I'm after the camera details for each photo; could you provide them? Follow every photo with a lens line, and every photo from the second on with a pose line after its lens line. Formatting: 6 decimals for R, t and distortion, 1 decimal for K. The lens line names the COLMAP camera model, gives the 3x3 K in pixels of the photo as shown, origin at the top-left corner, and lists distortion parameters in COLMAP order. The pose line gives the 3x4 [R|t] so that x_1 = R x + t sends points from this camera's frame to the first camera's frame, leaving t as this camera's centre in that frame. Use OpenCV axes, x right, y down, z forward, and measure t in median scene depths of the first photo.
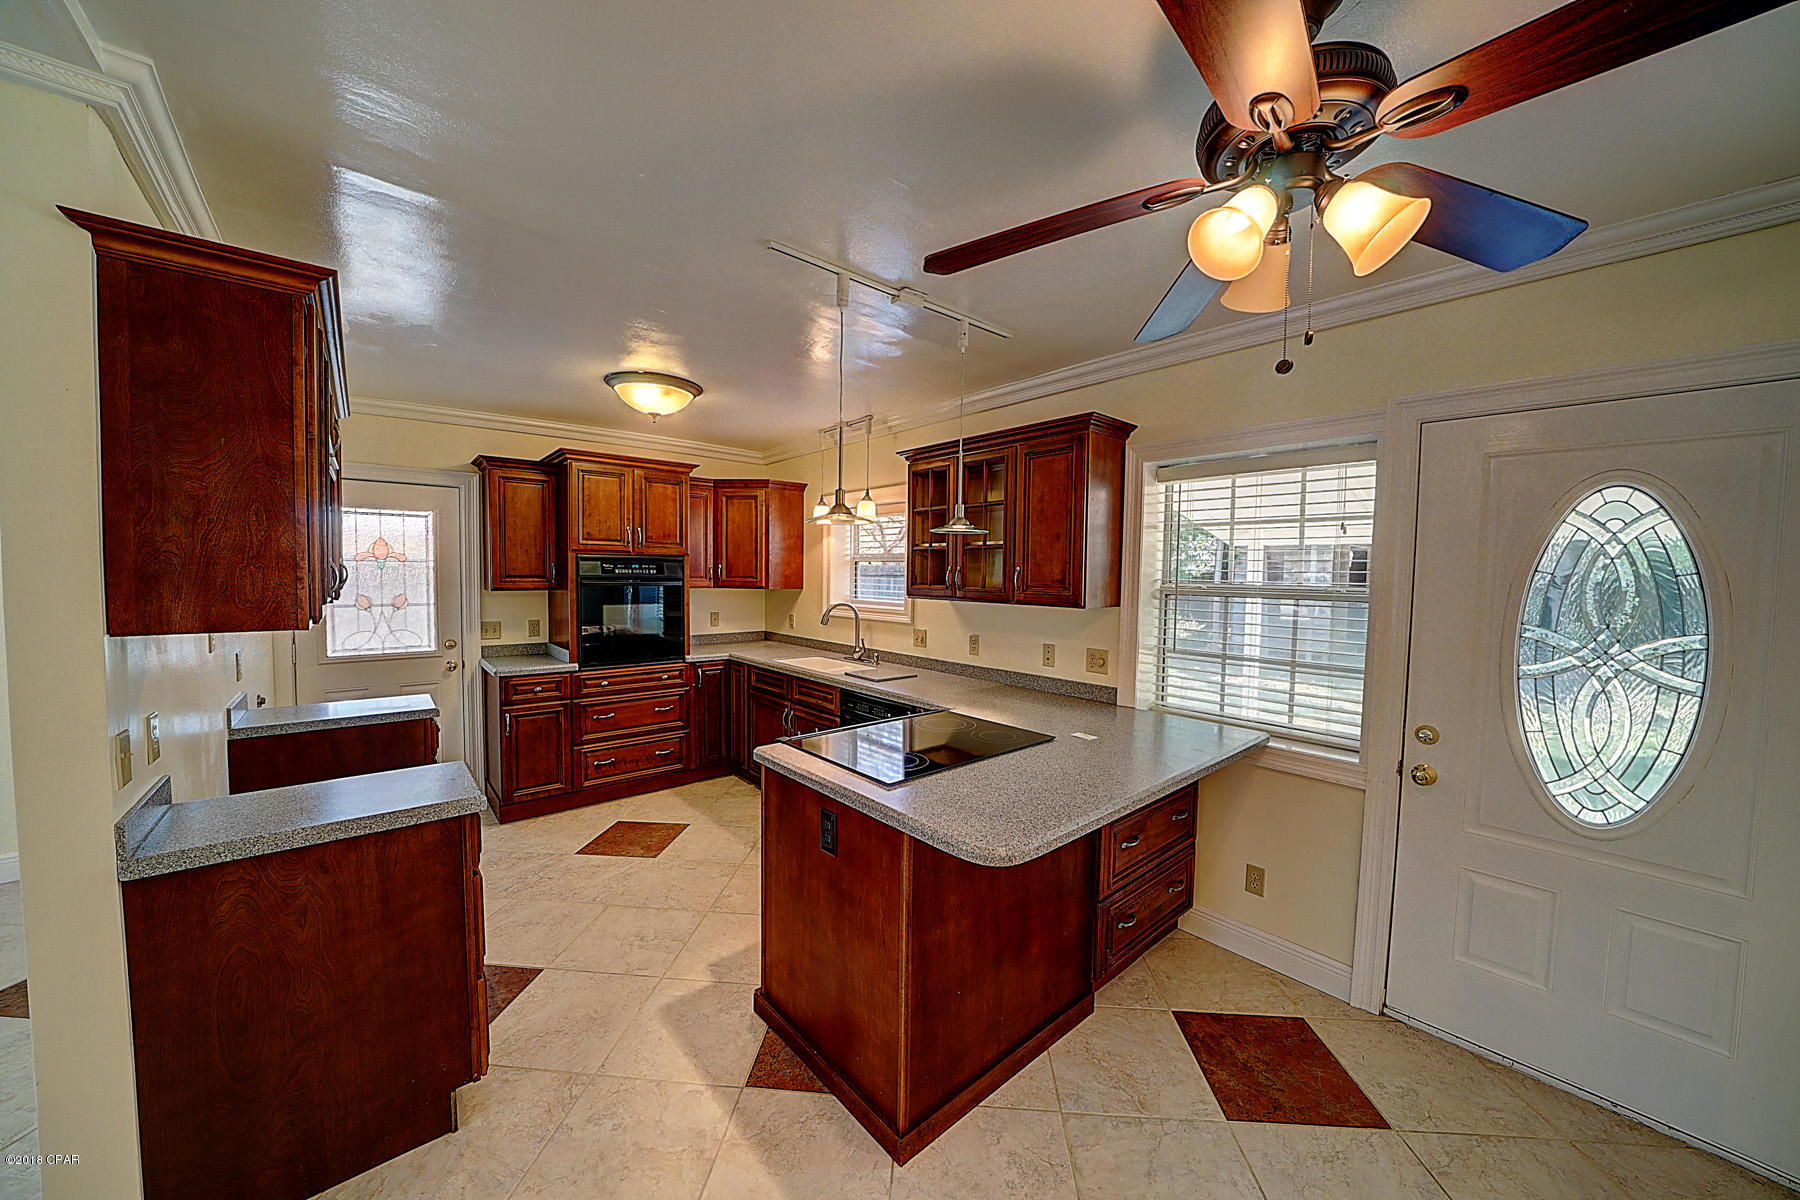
lens RADIAL K [[626.3, 0, 900.0], [0, 626.3, 600.0], [0, 0, 1]] dist [-0.016755, 0.000184]
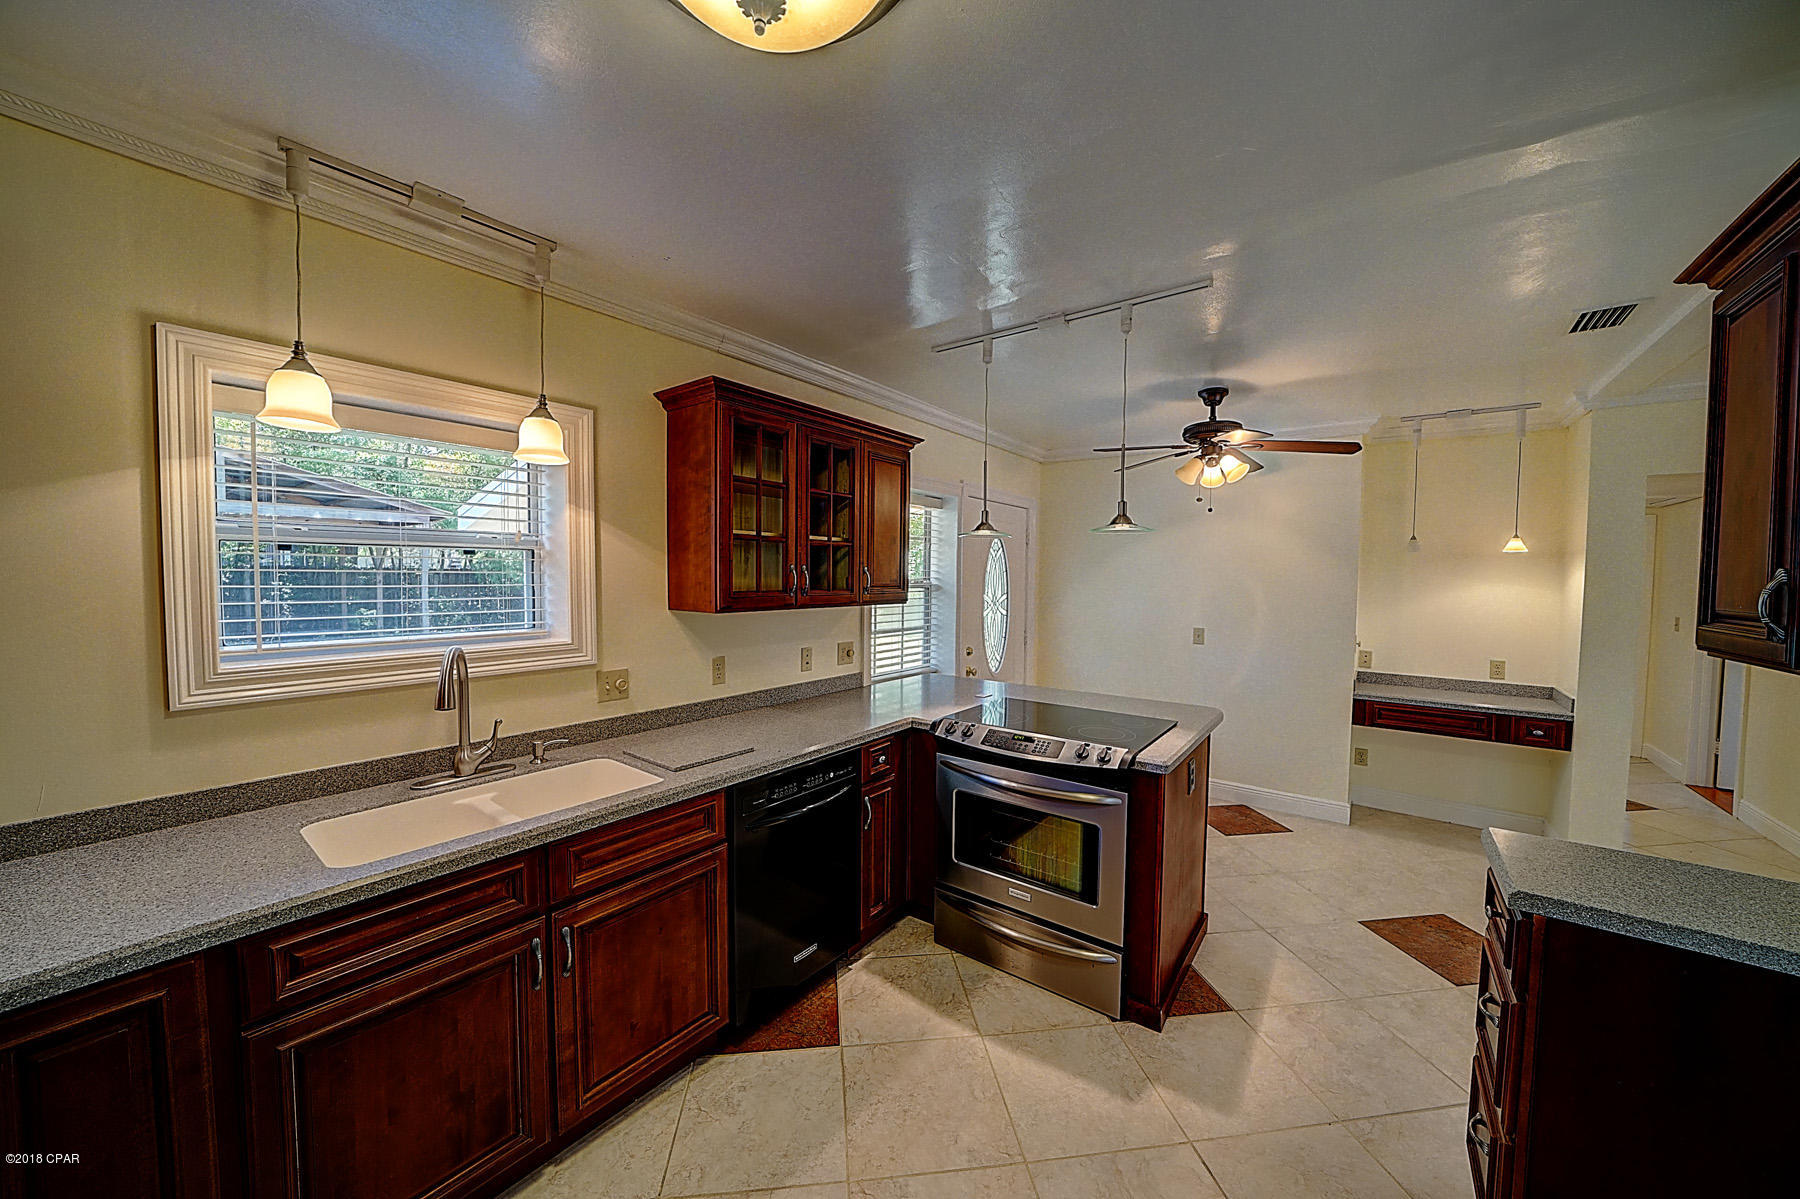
lens RADIAL K [[626.3, 0, 900.0], [0, 626.3, 599.5], [0, 0, 1]] dist [-0.016755, 0.000184]
pose [[-0.205580, -0.053567, 0.977173, -0.783489], [0.031969, 0.997600, 0.061413, -0.060849], [-0.978118, 0.043865, -0.203374, 1.157964]]
